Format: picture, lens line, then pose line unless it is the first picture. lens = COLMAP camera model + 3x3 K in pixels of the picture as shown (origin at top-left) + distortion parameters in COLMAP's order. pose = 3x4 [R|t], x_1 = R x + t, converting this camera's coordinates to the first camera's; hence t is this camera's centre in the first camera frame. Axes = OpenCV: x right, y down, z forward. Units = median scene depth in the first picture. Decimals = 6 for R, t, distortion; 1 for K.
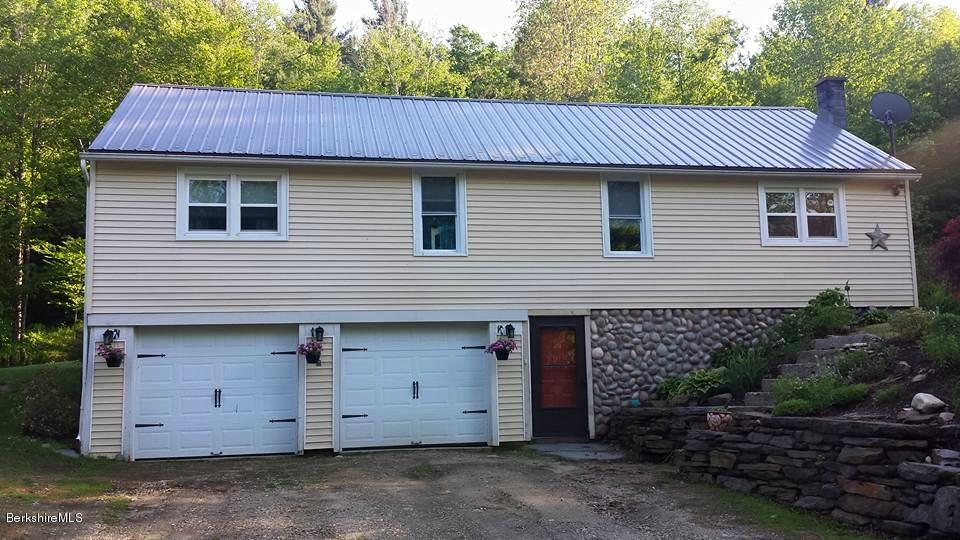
lens RADIAL K [[886.3, 0, 480.0], [0, 886.3, 270.0], [0, 0, 1]] dist [0.008134, -0.017076]
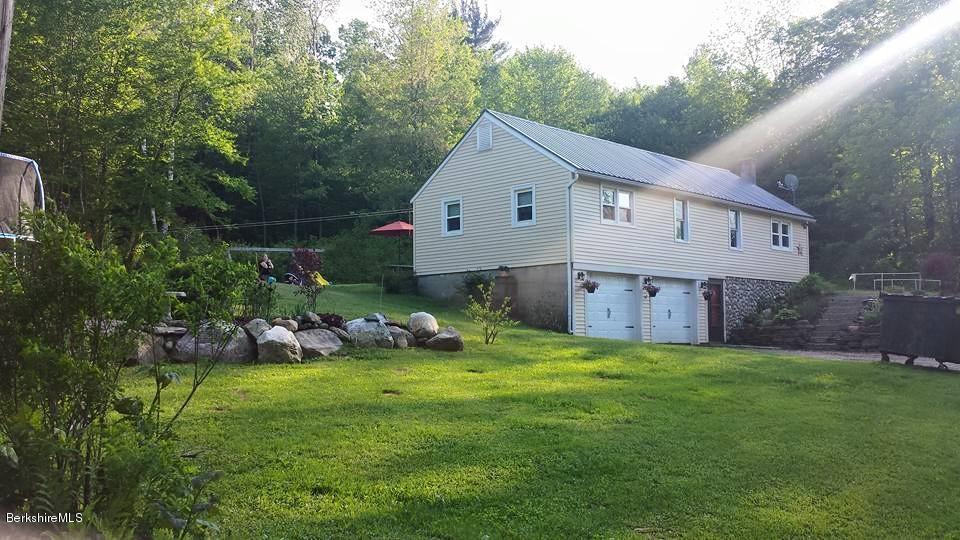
lens RADIAL K [[886.3, 0, 480.0], [0, 886.3, 270.0], [0, 0, 1]] dist [0.008134, -0.017076]
pose [[0.836994, 0.067876, 0.542986, -1.402614], [-0.088337, 0.996022, 0.011661, 0.057307], [-0.540034, -0.057726, 0.839661, -0.337417]]
